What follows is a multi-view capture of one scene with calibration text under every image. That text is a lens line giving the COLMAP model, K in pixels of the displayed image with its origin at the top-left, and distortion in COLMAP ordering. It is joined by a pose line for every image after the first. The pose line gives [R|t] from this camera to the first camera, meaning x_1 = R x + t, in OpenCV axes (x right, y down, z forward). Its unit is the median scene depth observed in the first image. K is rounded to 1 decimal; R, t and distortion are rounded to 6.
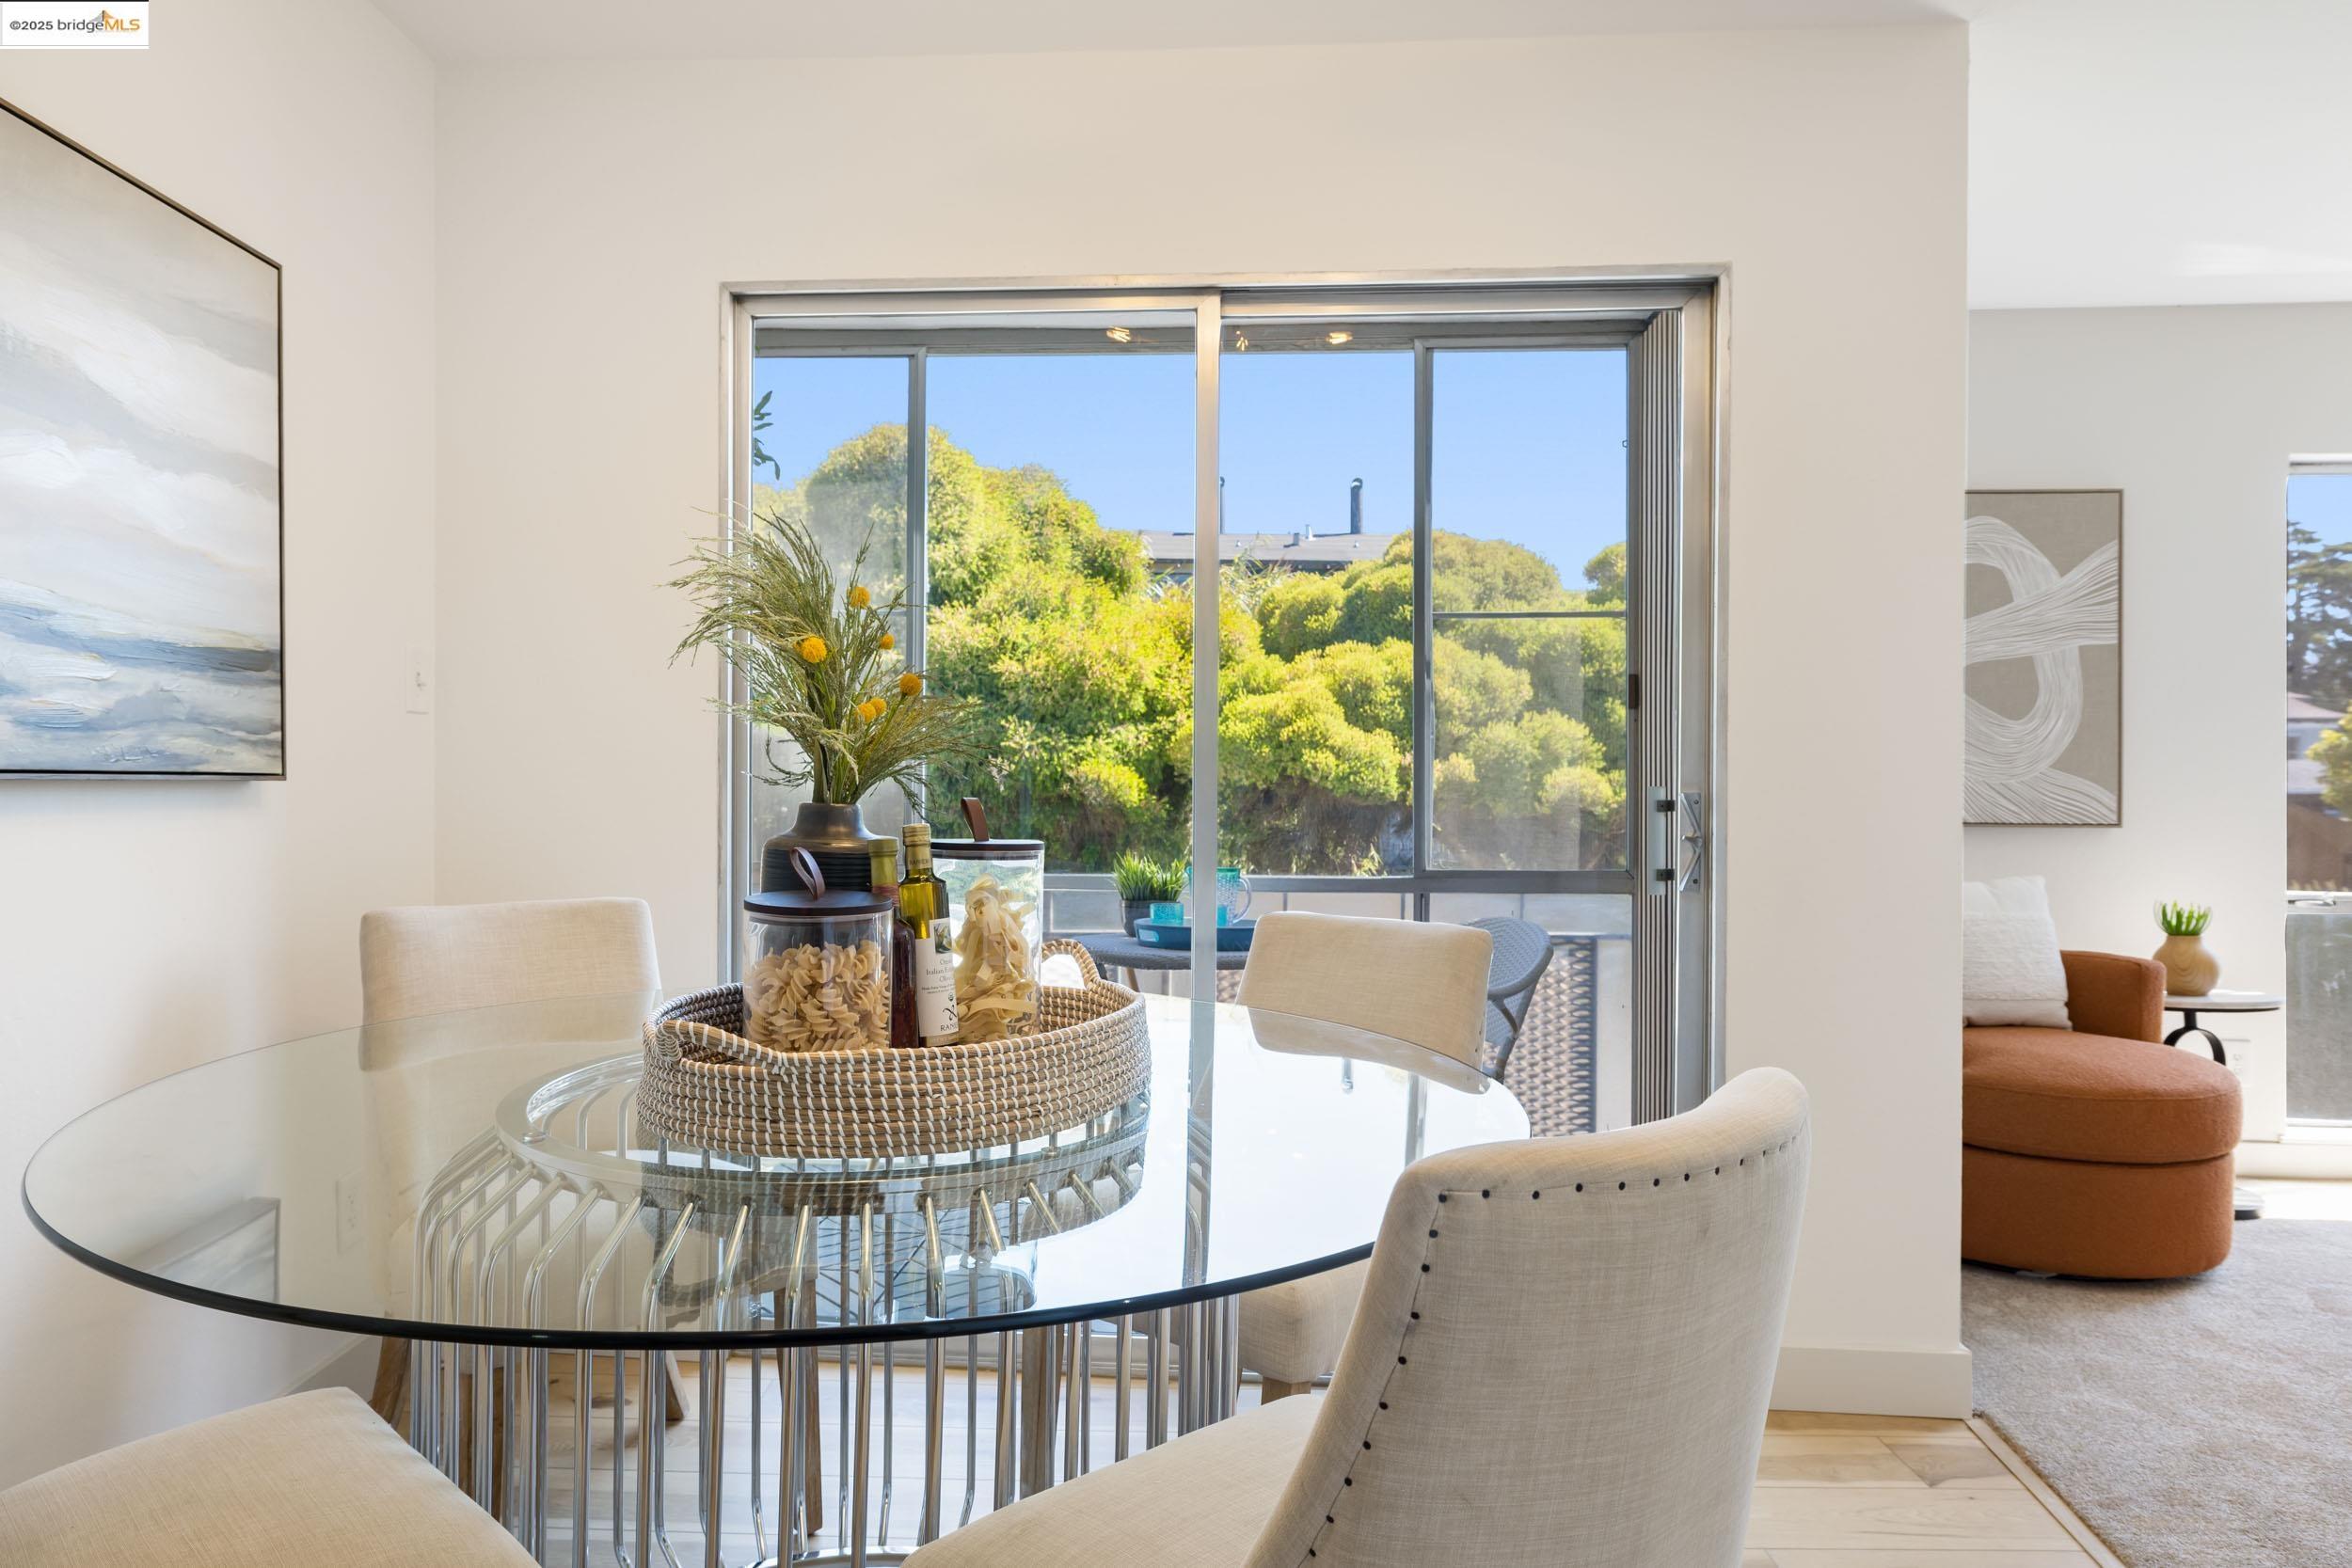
lens RADIAL K [[1450.4, 0, 1176.0], [0, 1450.4, 784.0], [0, 0, 1]] dist [0.001187, -0.001806]
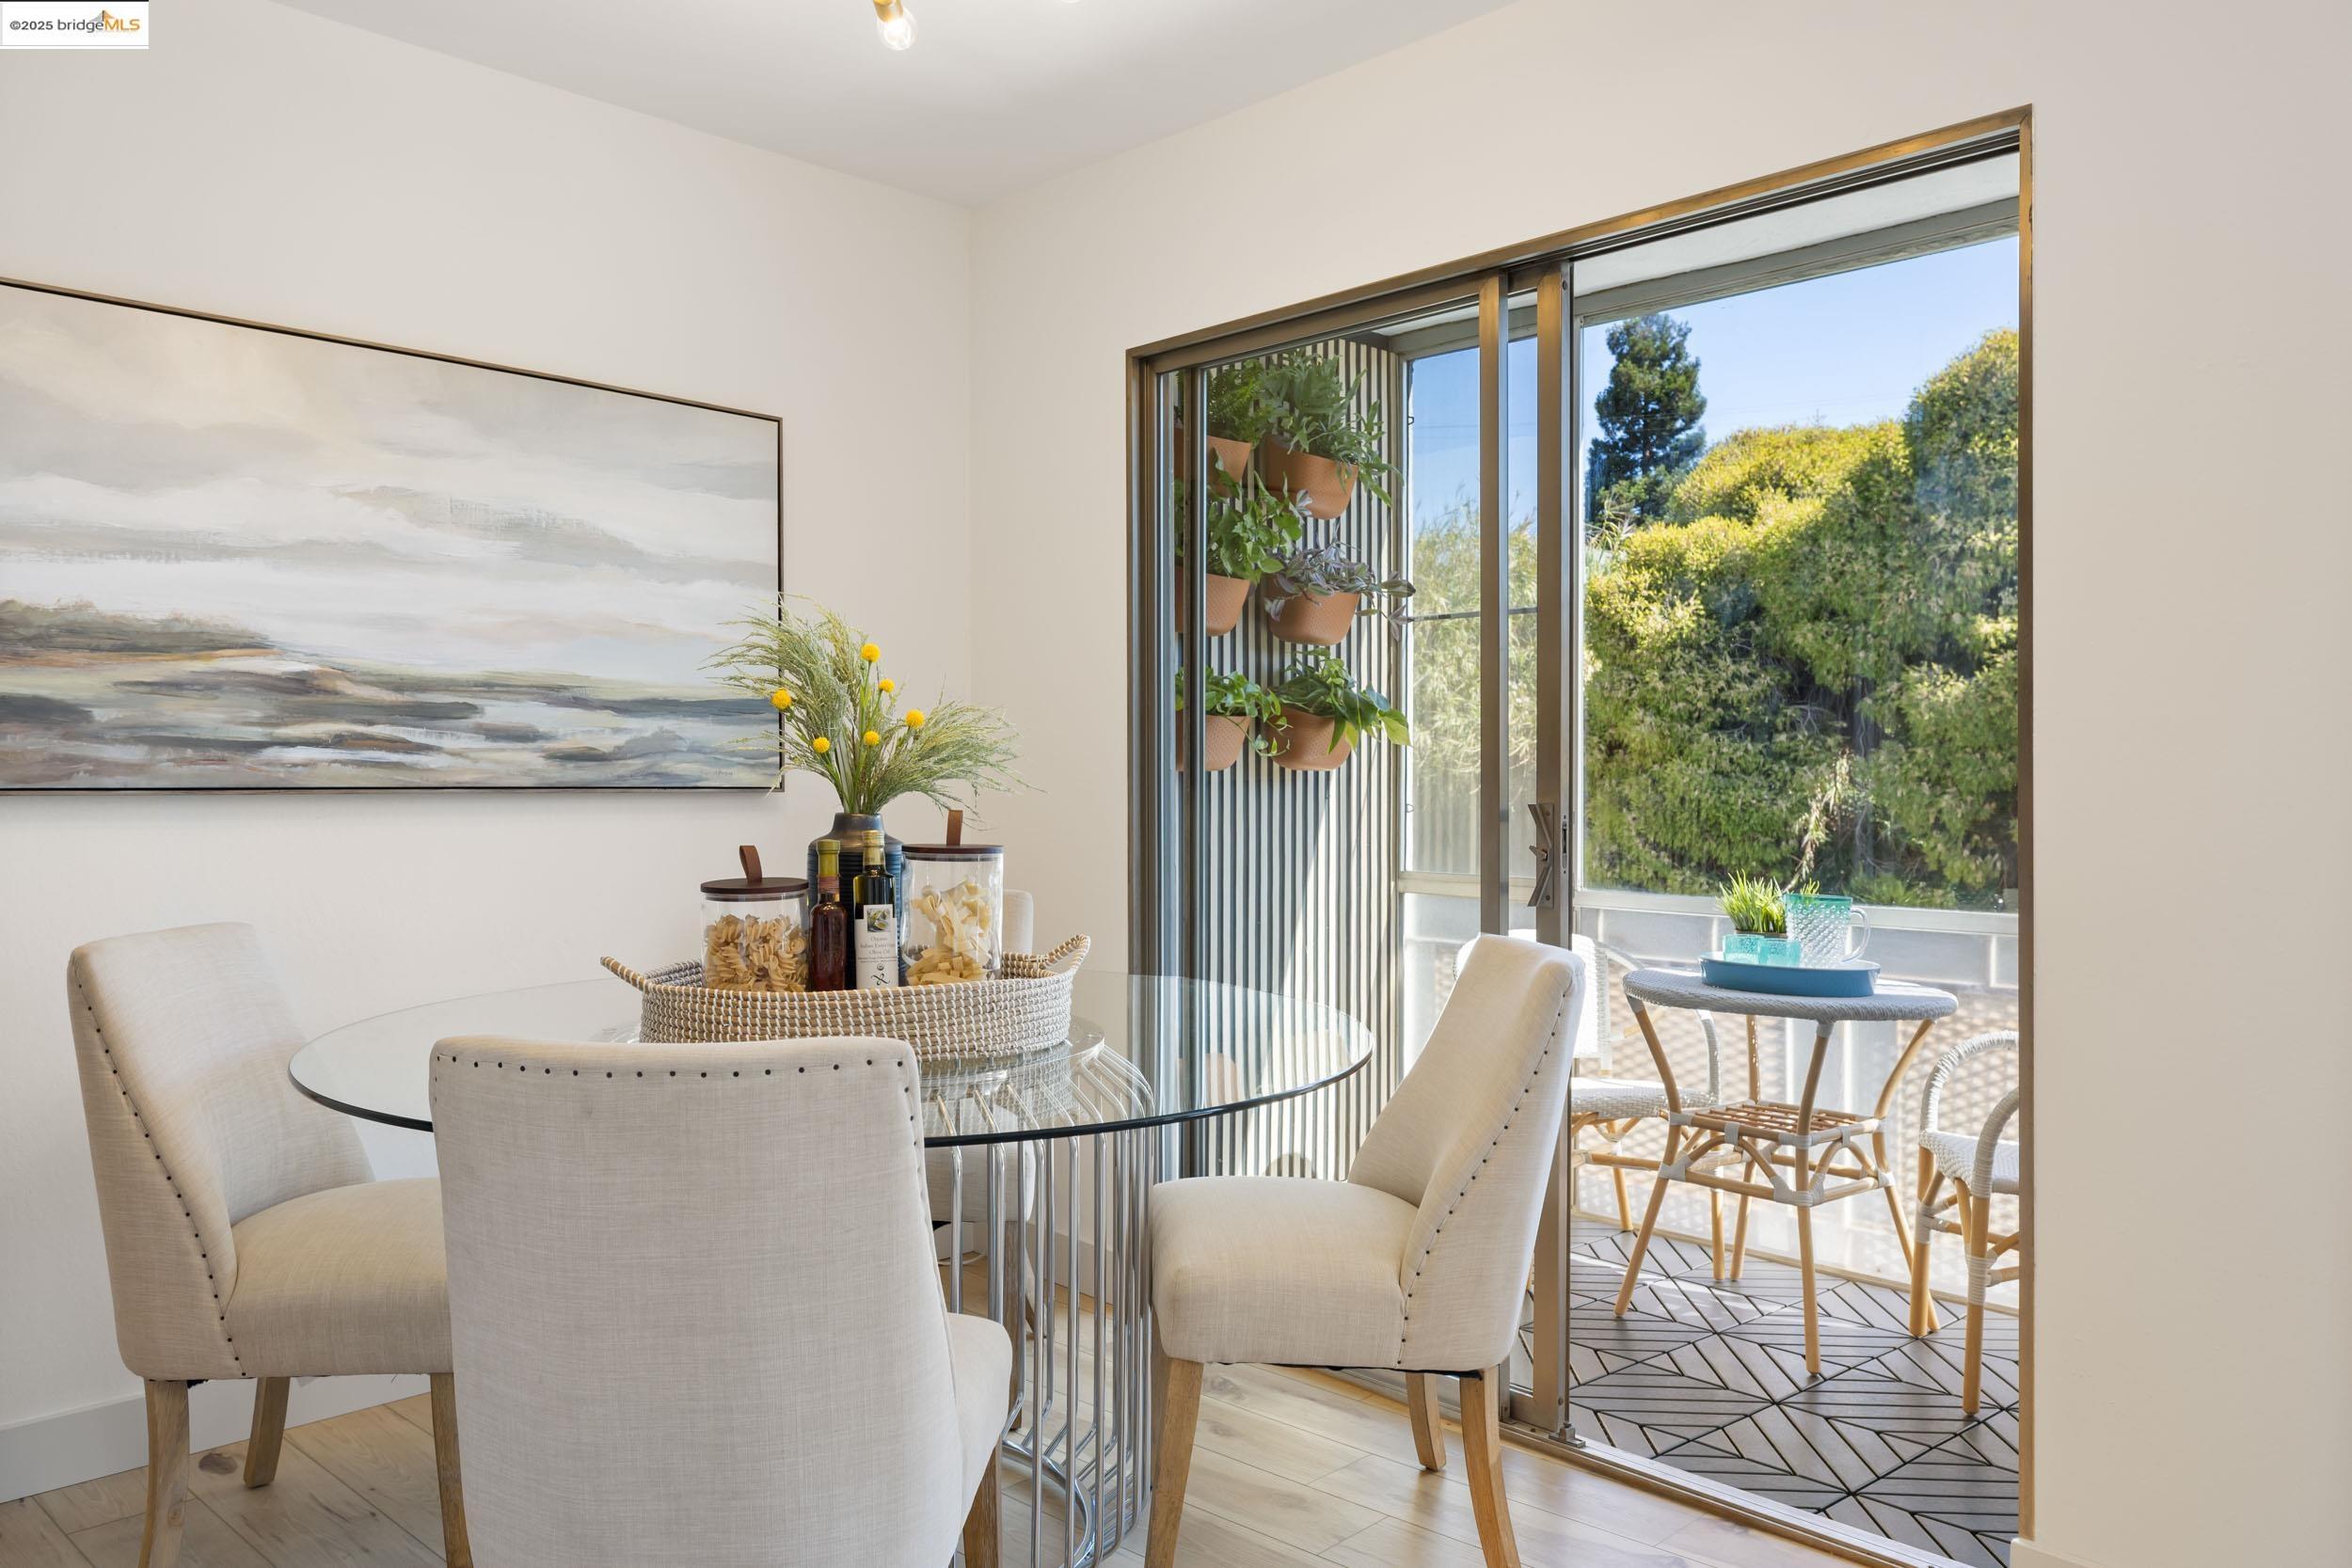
lens RADIAL K [[1725.7, 0, 1176.0], [0, 1725.7, 784.0], [0, 0, 1]] dist [-0.001950, 0.004337]
pose [[0.737007, -0.000305, -0.675885, 0.844165], [-0.001399, 0.999997, -0.001977, -0.008321], [0.675883, 0.002403, 0.737005, 0.051234]]
